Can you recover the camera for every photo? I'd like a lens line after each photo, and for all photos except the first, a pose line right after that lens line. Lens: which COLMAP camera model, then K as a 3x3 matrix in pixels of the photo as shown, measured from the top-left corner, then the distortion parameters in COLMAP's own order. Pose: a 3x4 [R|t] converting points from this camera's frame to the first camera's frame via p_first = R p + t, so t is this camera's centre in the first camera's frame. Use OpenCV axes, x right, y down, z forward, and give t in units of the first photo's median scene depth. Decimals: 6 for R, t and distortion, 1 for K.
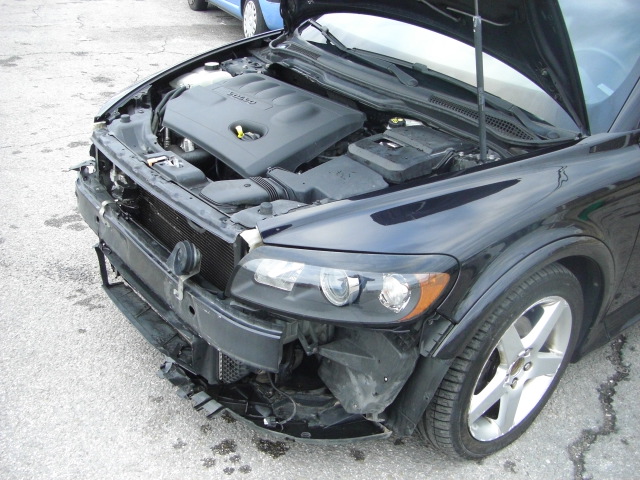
lens RADIAL K [[720.2, 0, 306.9], [0, 720.2, 241.5], [0, 0, 1]] dist [-0.193301, 0.146993]
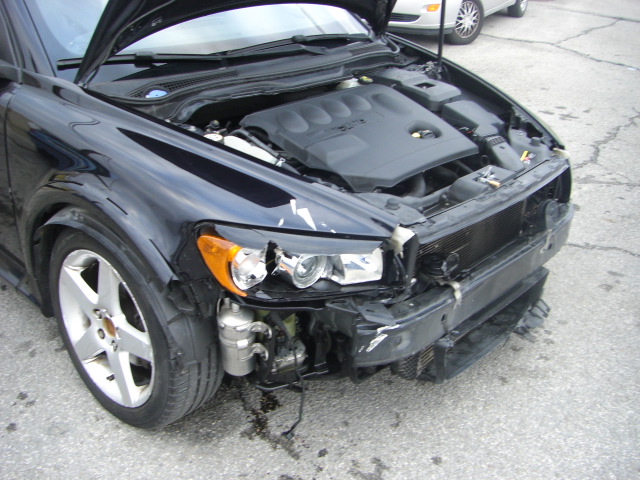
lens RADIAL K [[720.2, 0, 306.9], [0, 720.2, 241.5], [0, 0, 1]] dist [-0.193301, 0.146993]
pose [[-0.152816, -0.519589, 0.840639, -1.104420], [0.393294, 0.748393, 0.534068, -0.717876], [-0.906624, 0.412232, 0.089985, 1.258144]]
